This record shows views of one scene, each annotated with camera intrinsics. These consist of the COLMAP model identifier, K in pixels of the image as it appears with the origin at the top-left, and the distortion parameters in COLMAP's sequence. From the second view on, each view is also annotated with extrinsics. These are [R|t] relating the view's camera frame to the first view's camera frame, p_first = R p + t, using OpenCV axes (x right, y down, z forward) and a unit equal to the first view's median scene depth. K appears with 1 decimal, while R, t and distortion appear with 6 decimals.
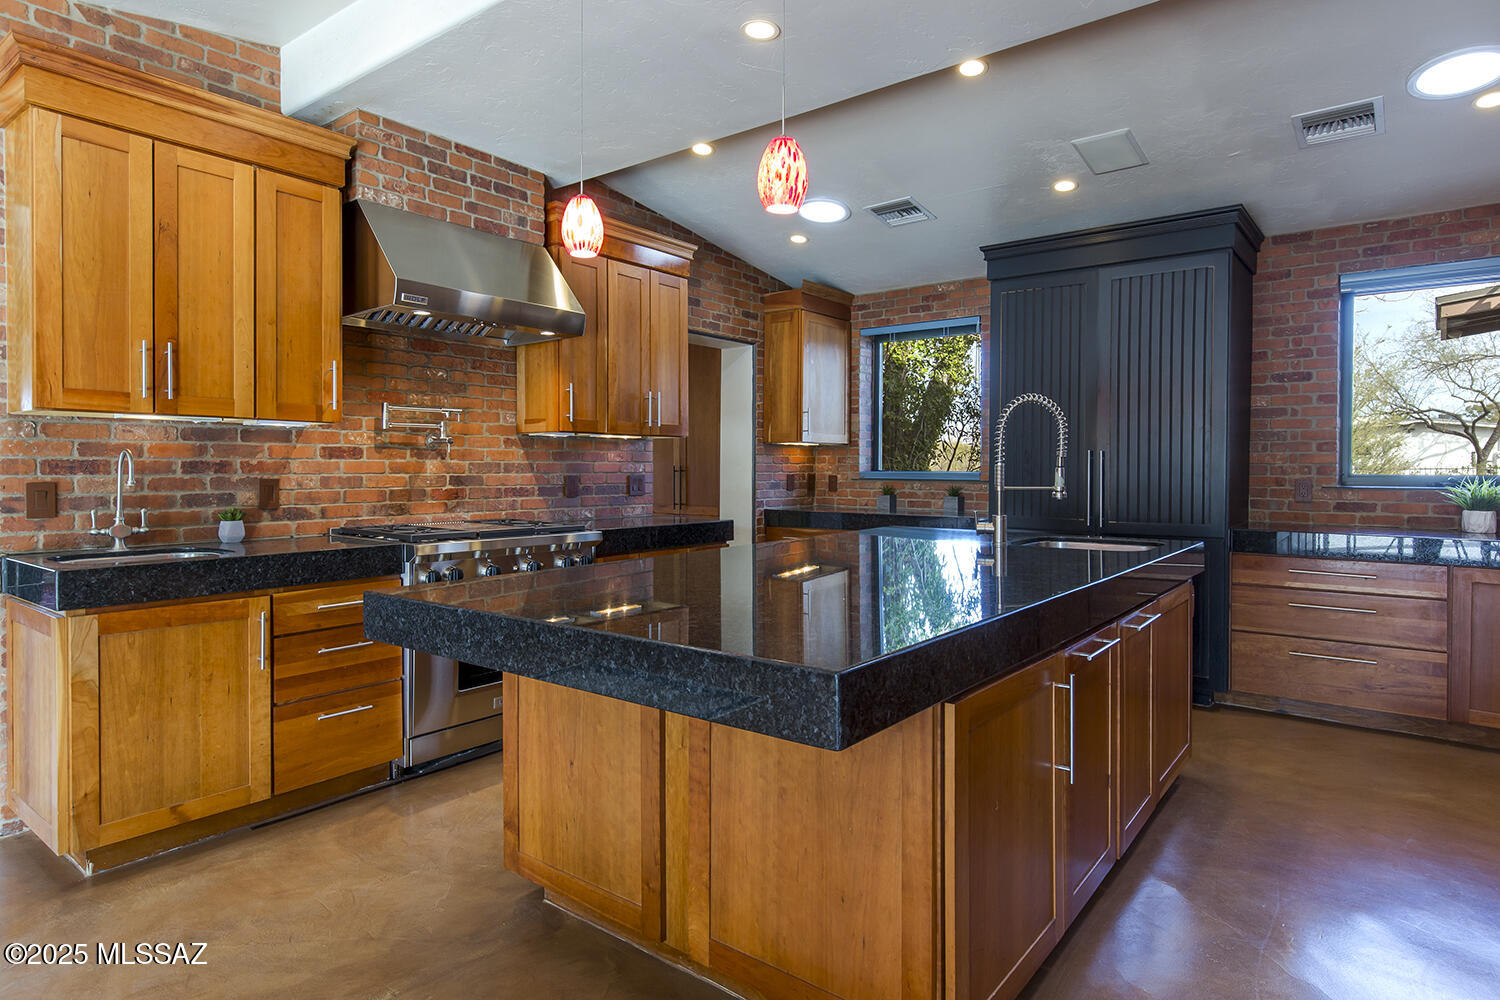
lens RADIAL K [[836.9, 0, 764.3], [0, 836.9, 476.9], [0, 0, 1]] dist [0.005803, -0.000695]
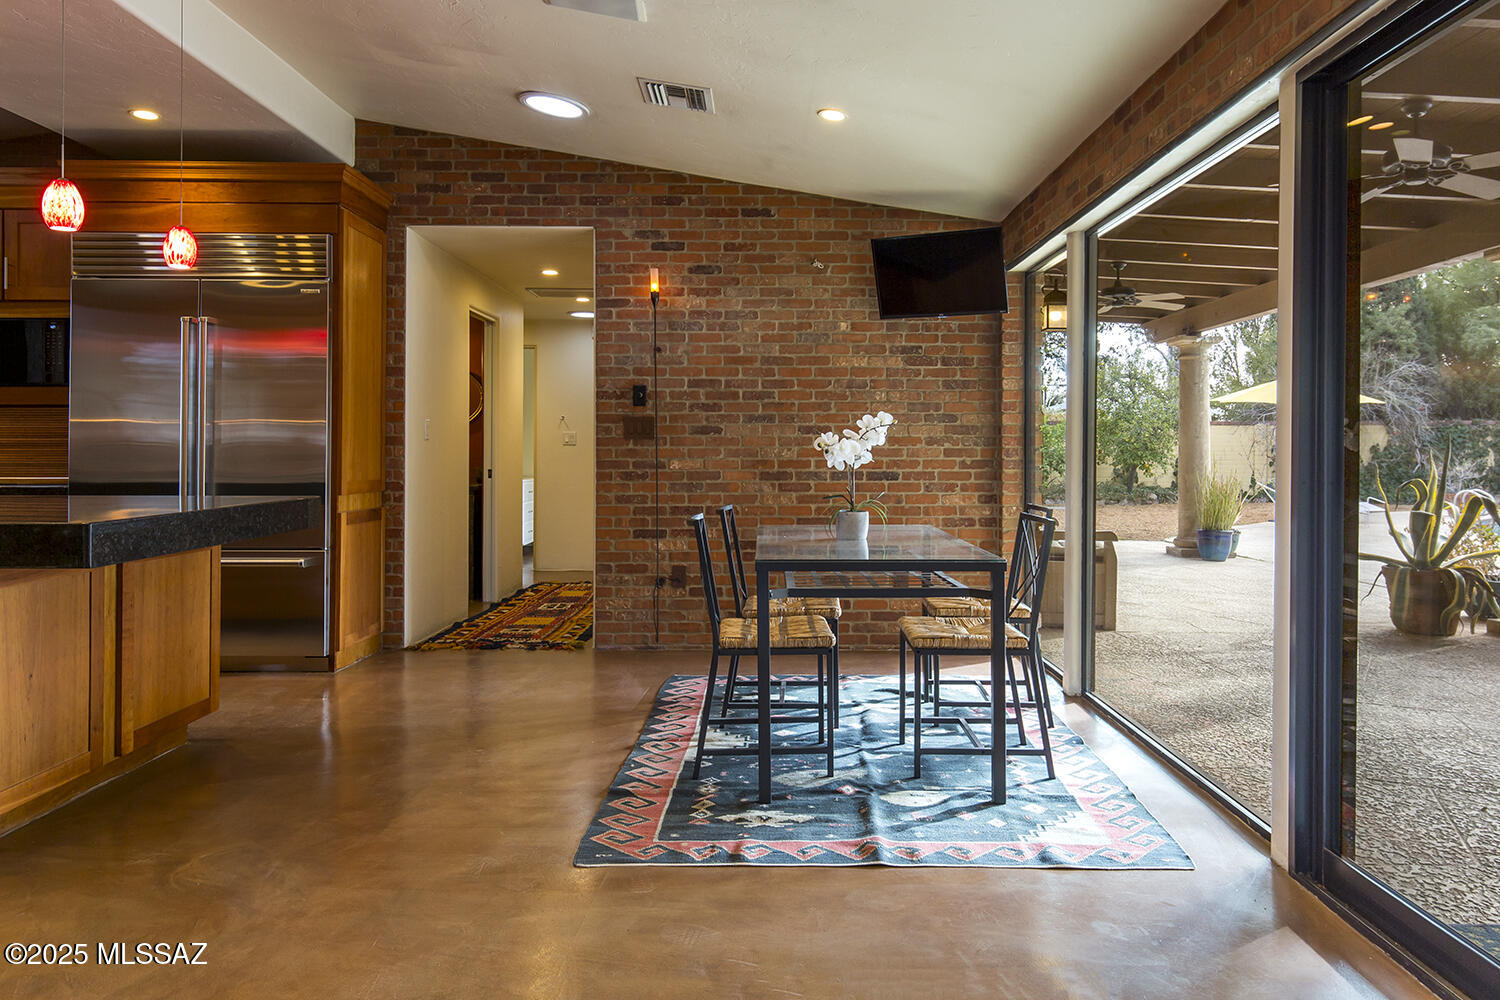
lens RADIAL K [[1024.1, 0, 788.0], [0, 1024.1, 441.6], [0, 0, 1]] dist [0.001221, -0.000457]
pose [[-0.631666, 0.001509, 0.775239, -1.183123], [0.004854, 0.999986, 0.002008, 0.021714], [-0.775226, 0.005031, -0.631664, 0.668465]]
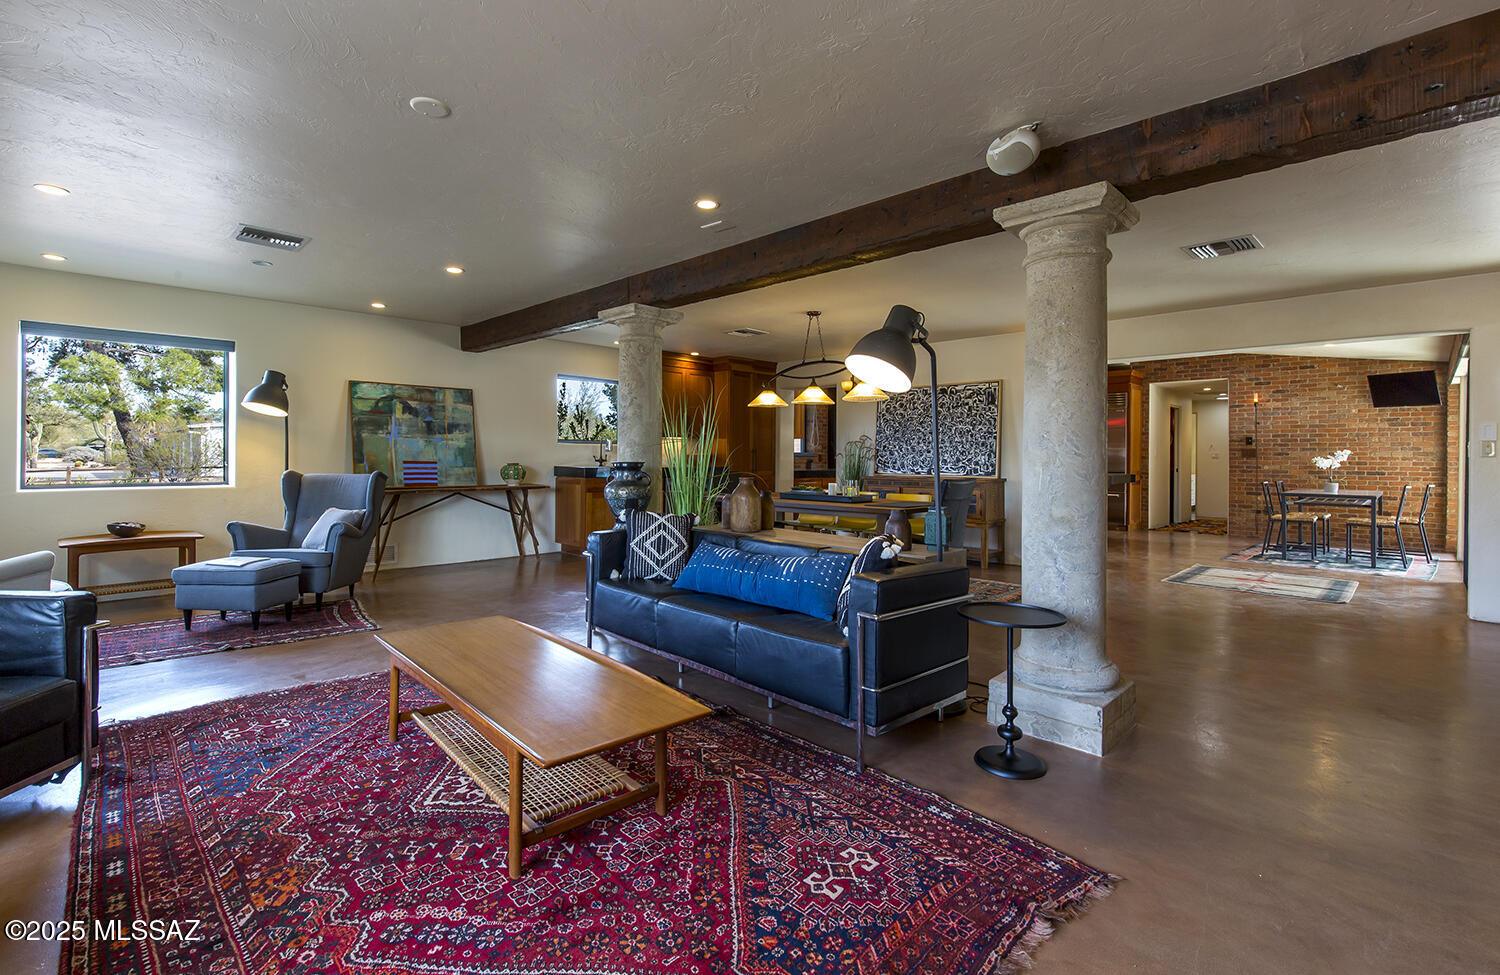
lens RADIAL K [[655.7, 0, 757.7], [0, 655.7, 454.9], [0, 0, 1]] dist [0.008554, -0.000823]
pose [[0.134929, -0.002130, 0.990853, -2.804629], [0.005218, 0.999985, 0.001439, -0.005624], [-0.990841, 0.004976, 0.134938, 1.500927]]
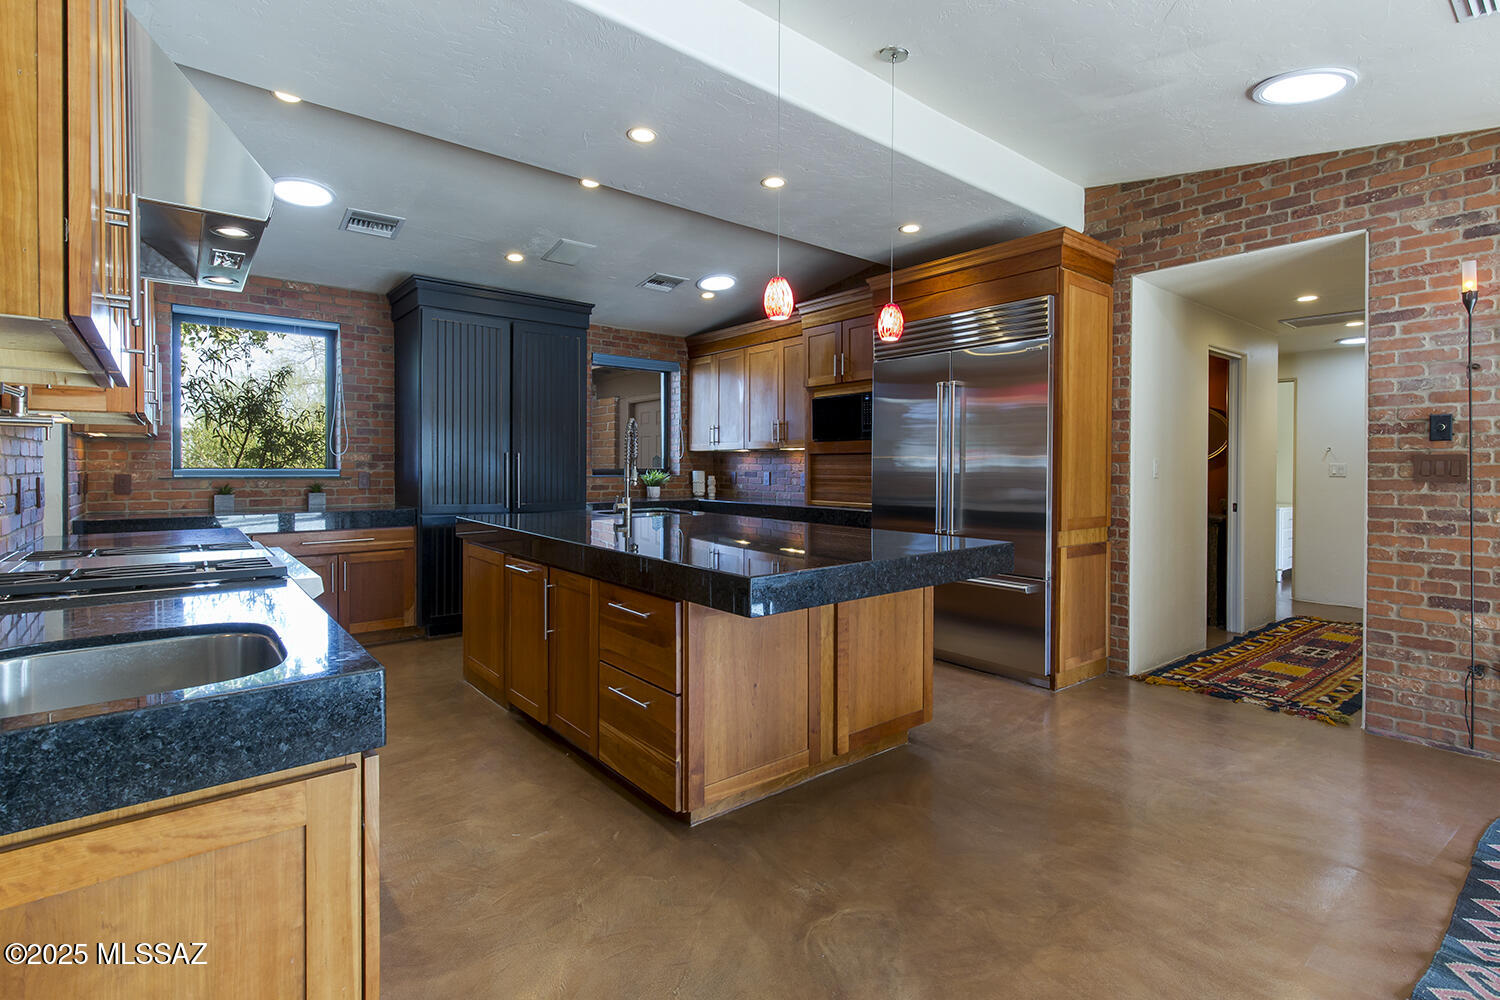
lens RADIAL K [[702.5, 0, 753.5], [0, 702.5, 471.0], [0, 0, 1]] dist [0.009637, -0.000740]
pose [[0.225089, -0.009581, 0.974291, -0.829564], [0.008630, 0.999932, 0.007840, -0.009408], [-0.974300, 0.006644, 0.225156, 0.460968]]
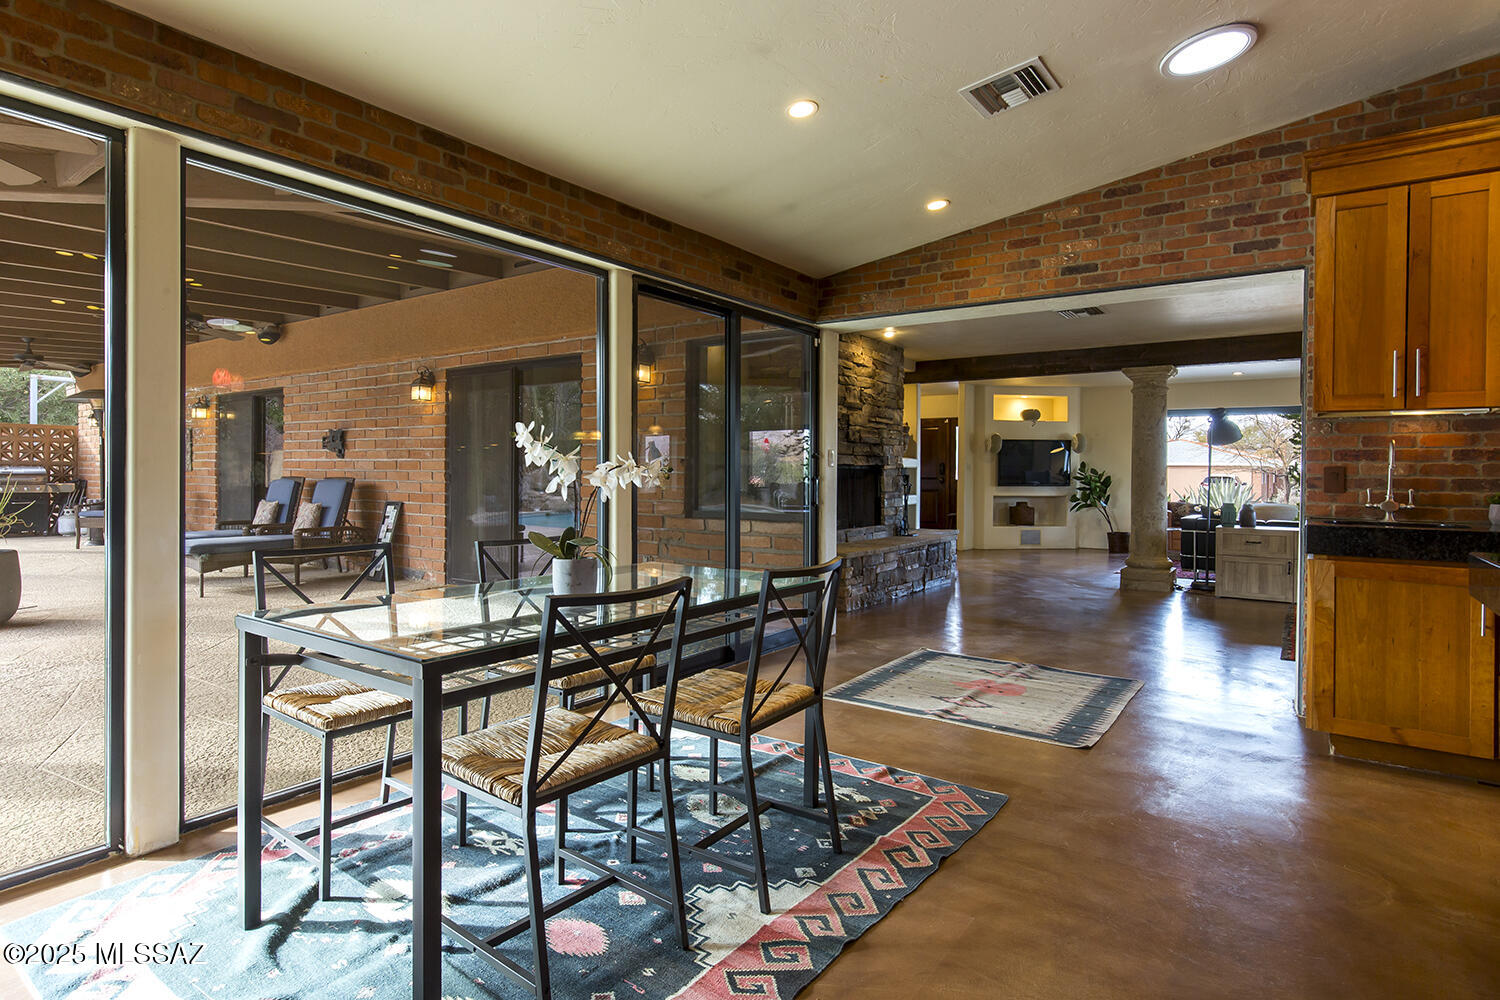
lens RADIAL K [[801.7, 0, 744.6], [0, 801.7, 469.8], [0, 0, 1]] dist [0.002814, 0.000805]
pose [[0.038882, -0.005621, -0.999228, 0.324776], [-0.019852, 0.999782, -0.006397, 0.031474], [0.999047, 0.020085, 0.038762, -0.000770]]
